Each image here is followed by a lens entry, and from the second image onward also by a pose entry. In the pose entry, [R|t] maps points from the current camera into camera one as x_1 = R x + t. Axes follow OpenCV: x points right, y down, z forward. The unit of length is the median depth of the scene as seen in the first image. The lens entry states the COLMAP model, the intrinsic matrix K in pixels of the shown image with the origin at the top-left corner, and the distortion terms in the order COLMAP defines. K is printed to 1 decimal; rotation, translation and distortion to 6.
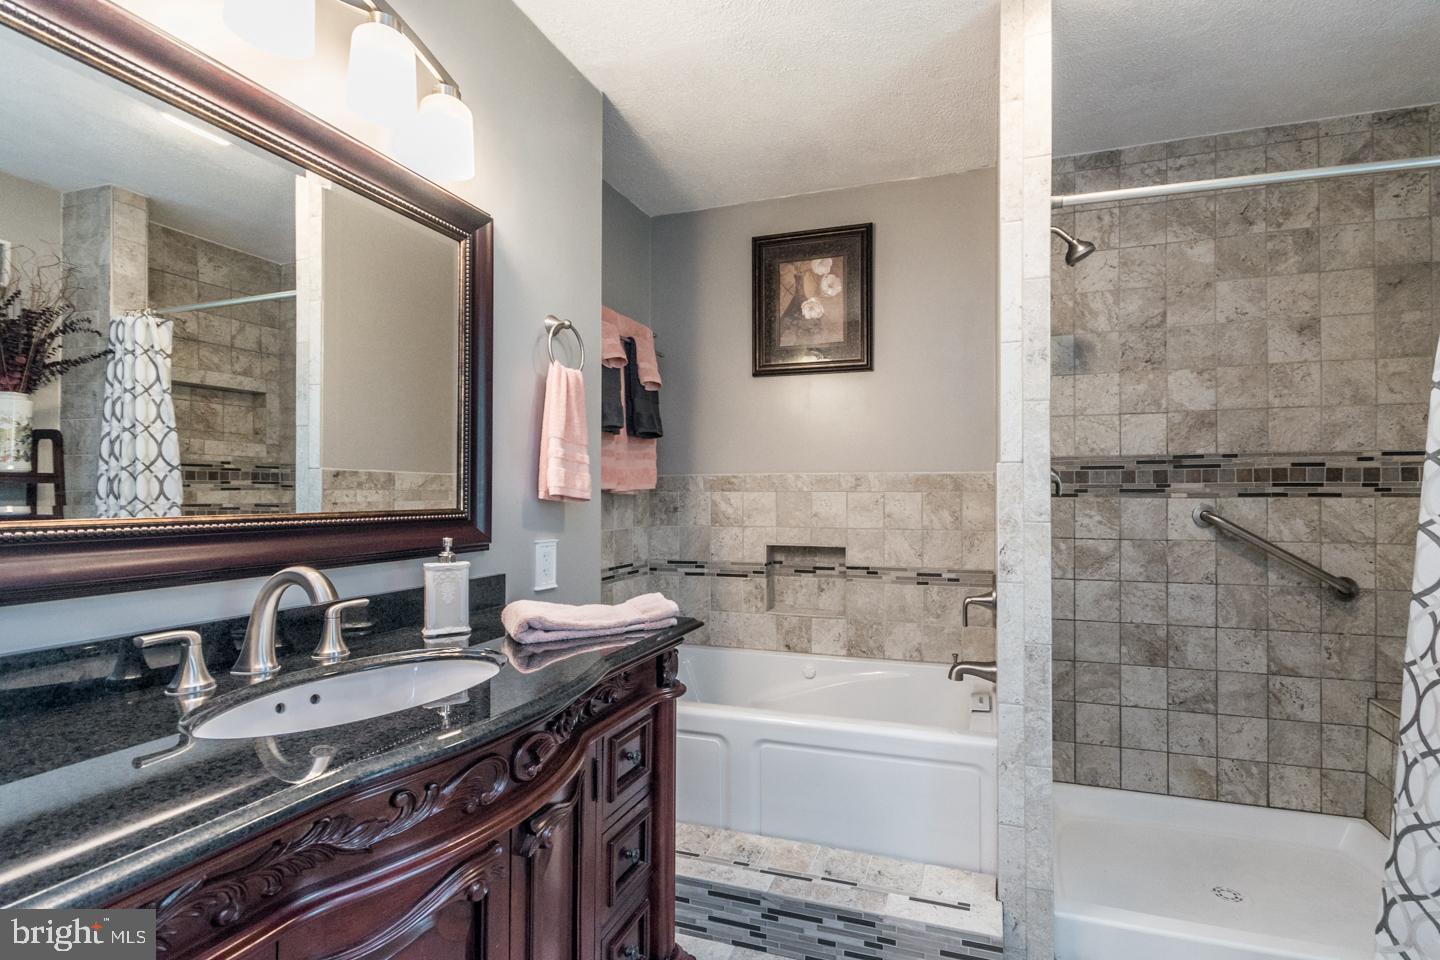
lens RADIAL K [[642.9, 0, 794.3], [0, 642.9, 480.0], [0, 0, 1]] dist [0.002705, -0.001264]
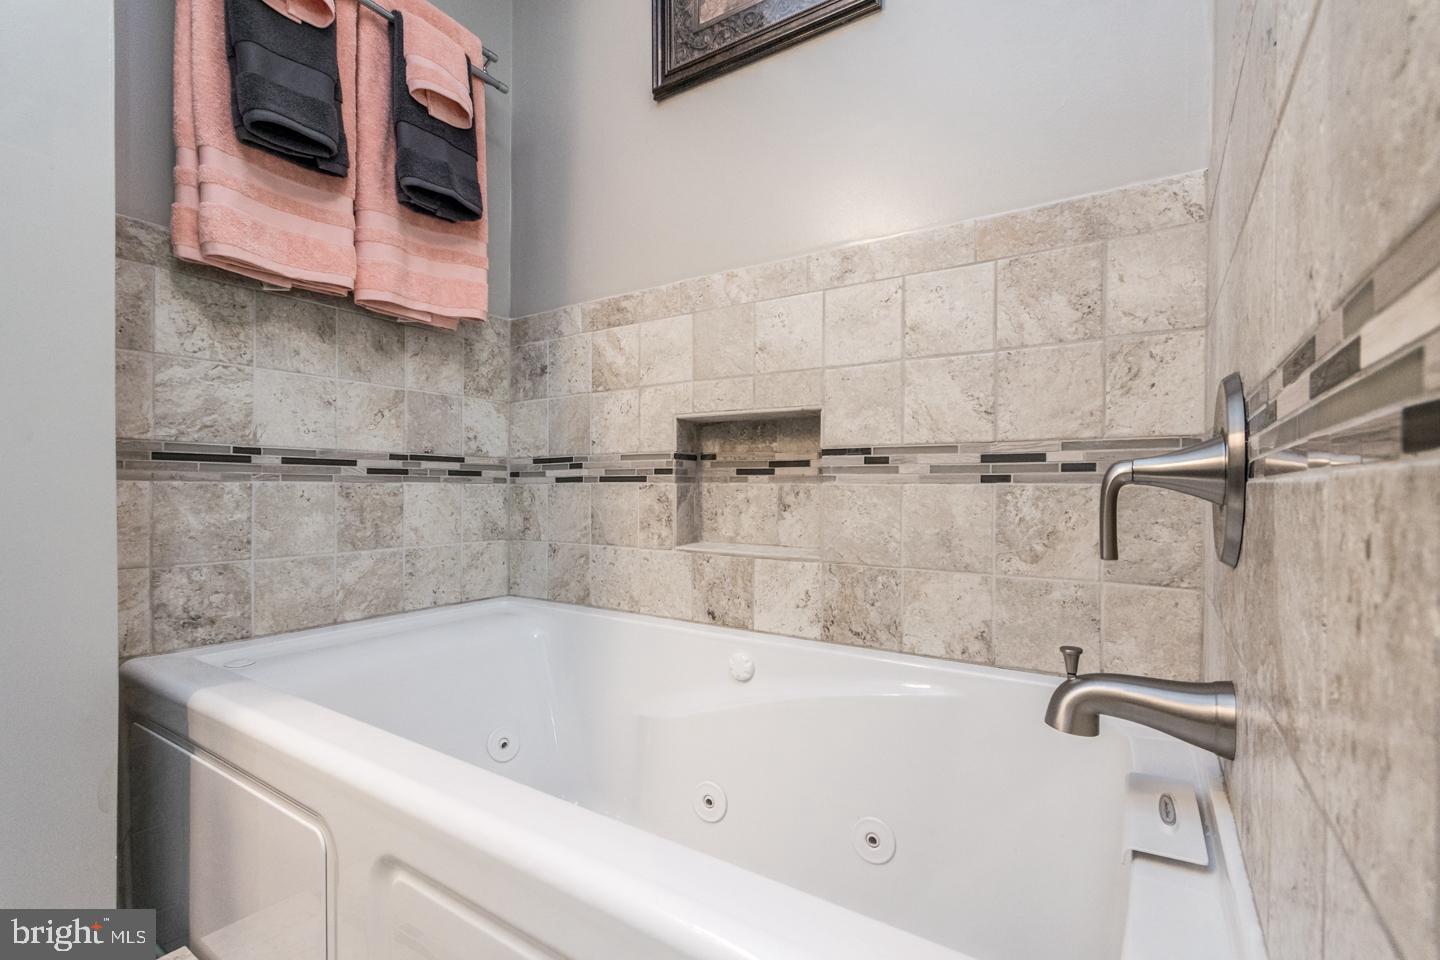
lens RADIAL K [[642.9, 0, 710.8], [0, 642.9, 488.9], [0, 0, 1]] dist [0.002705, -0.001264]
pose [[0.953662, 0.001368, -0.300878, 0.143214], [0.006727, 0.999643, 0.025866, 0.149011], [0.300806, -0.026692, 0.953312, 0.526267]]
